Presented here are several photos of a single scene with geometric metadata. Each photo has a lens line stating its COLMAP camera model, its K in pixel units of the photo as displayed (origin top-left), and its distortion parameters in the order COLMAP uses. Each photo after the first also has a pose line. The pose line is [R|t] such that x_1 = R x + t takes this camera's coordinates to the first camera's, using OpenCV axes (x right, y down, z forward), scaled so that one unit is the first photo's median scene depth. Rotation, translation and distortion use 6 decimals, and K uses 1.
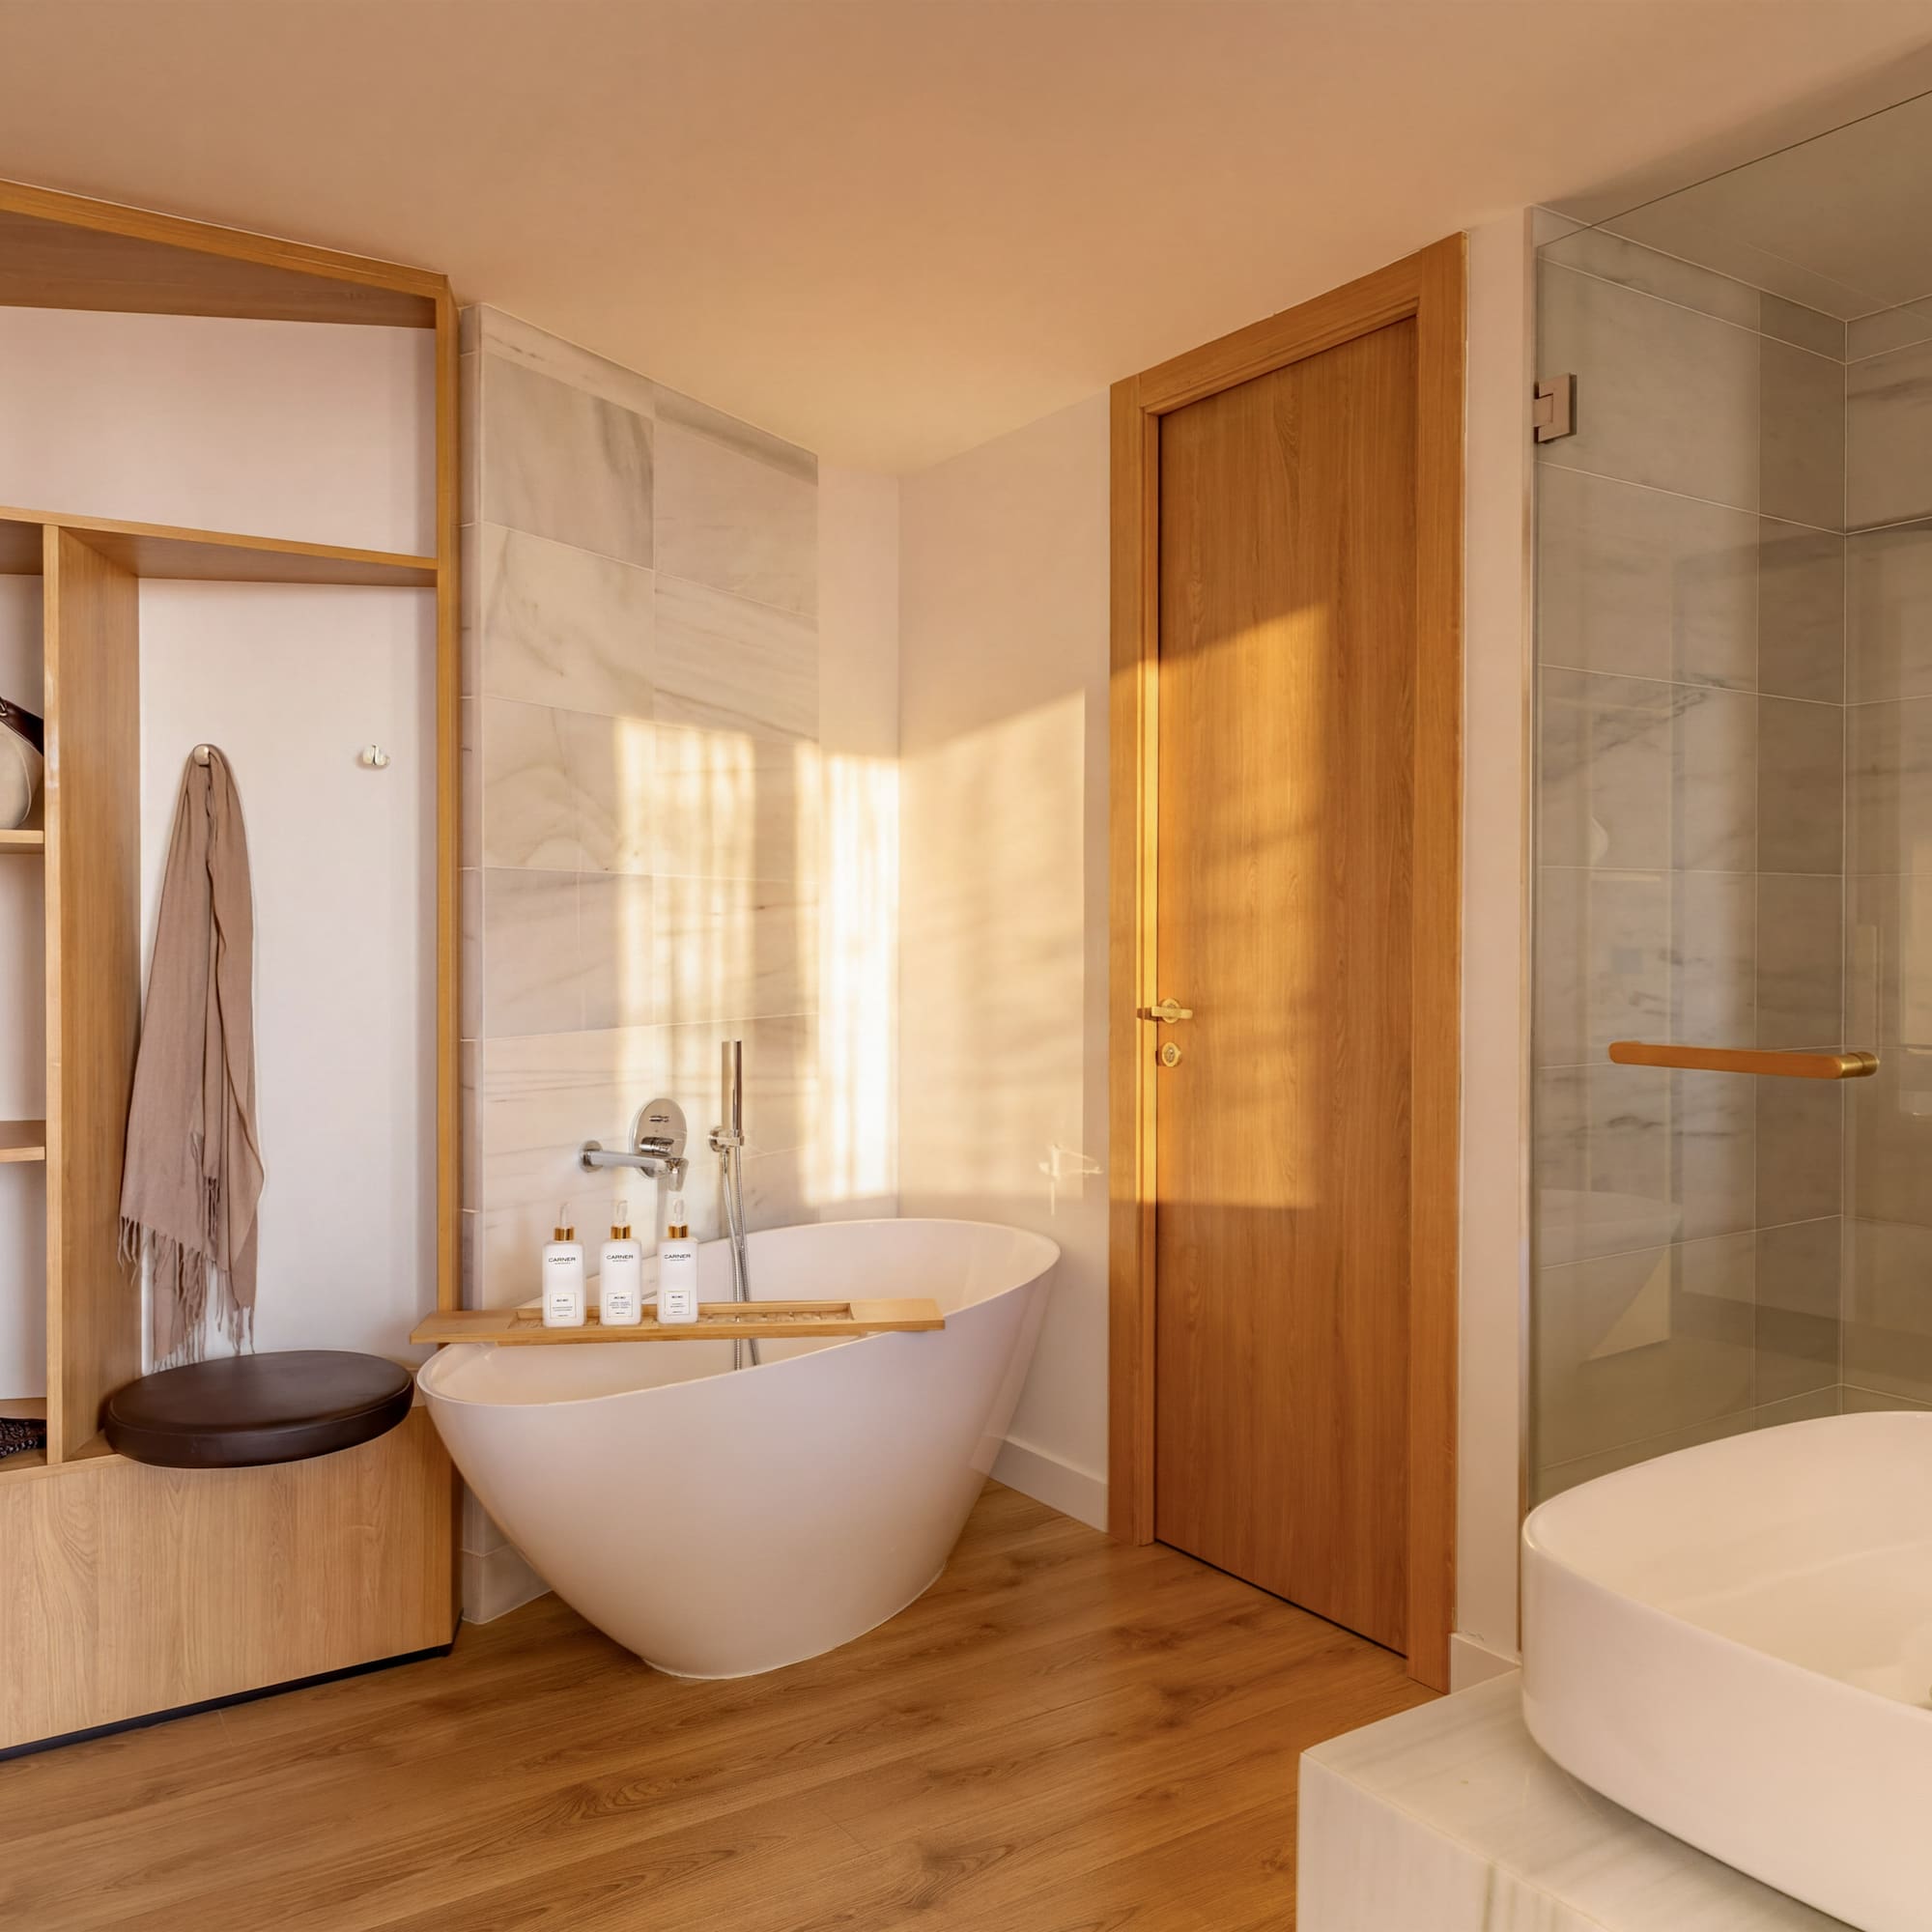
lens RADIAL K [[1663.7, 0, 965.0], [0, 1663.7, 953.5], [0, 0, 1]] dist [0.002608, -0.006419]
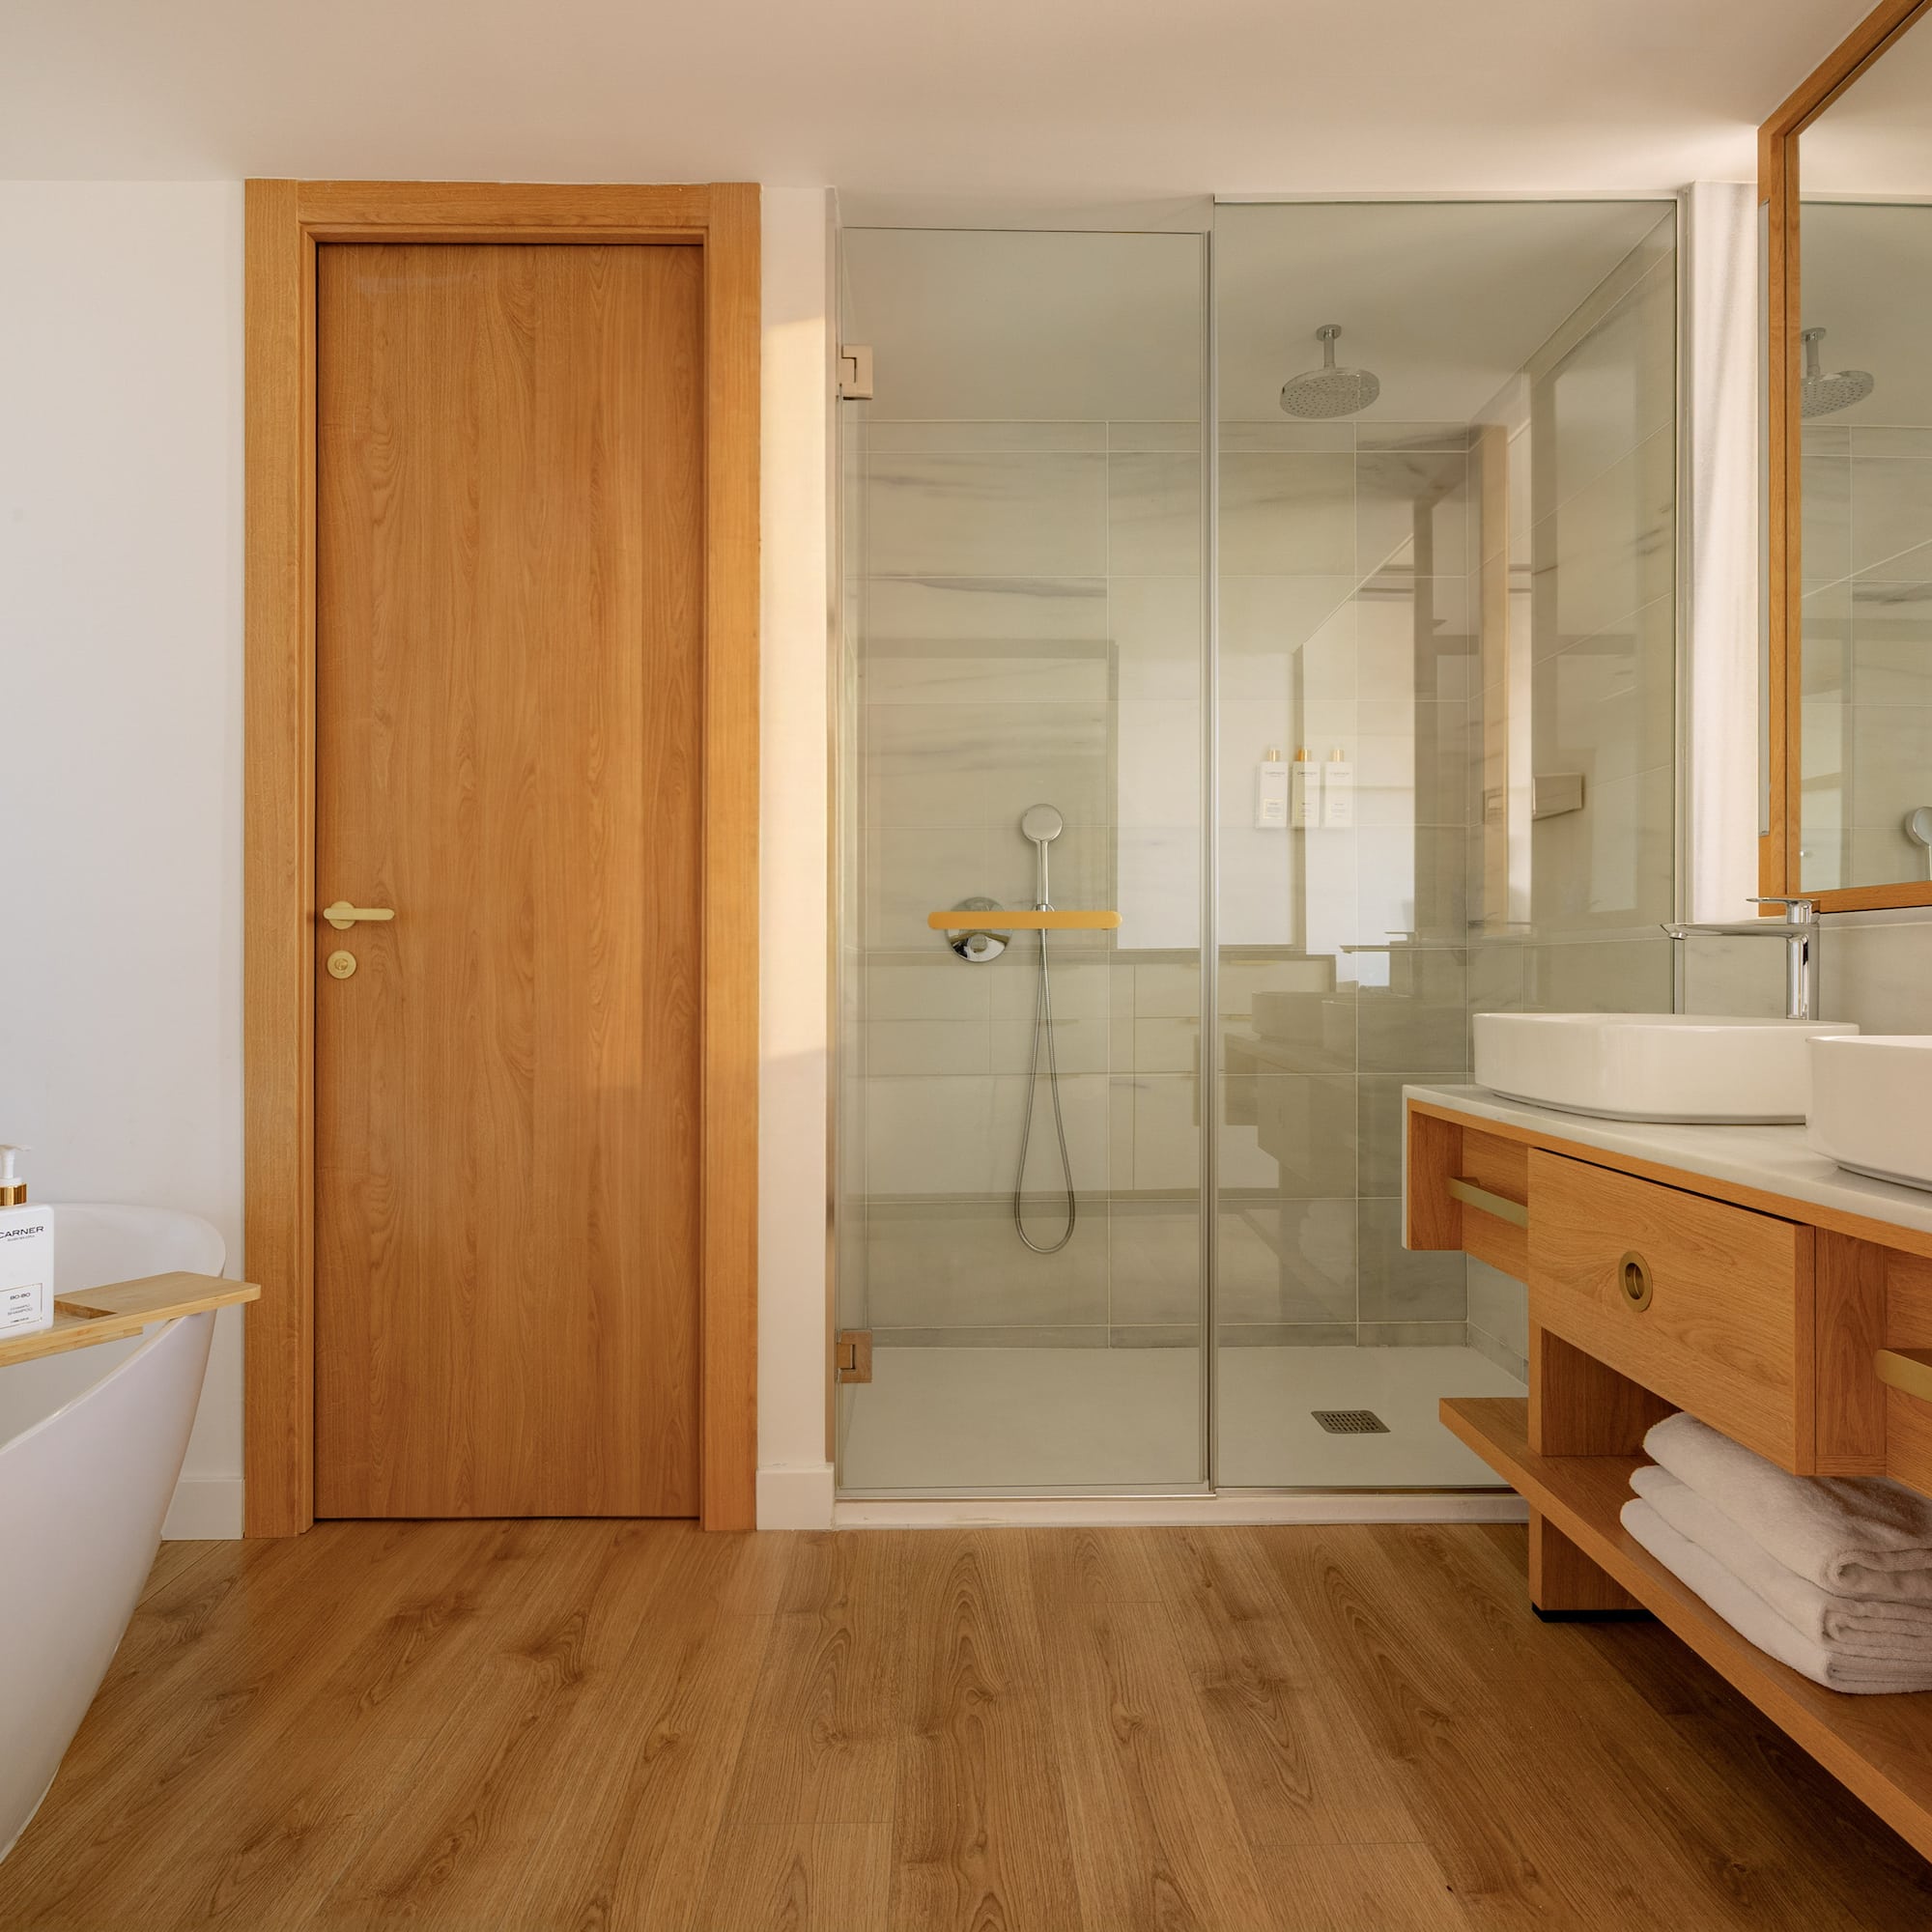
lens RADIAL K [[1210.6, 0, 964.4], [0, 1210.6, 977.9], [0, 0, 1]] dist [0.017612, -0.001929]
pose [[0.548736, -0.002672, 0.835991, -0.265484], [0.015290, 0.999860, -0.006840, 0.085952], [-0.835856, 0.016535, 0.548700, 0.404827]]
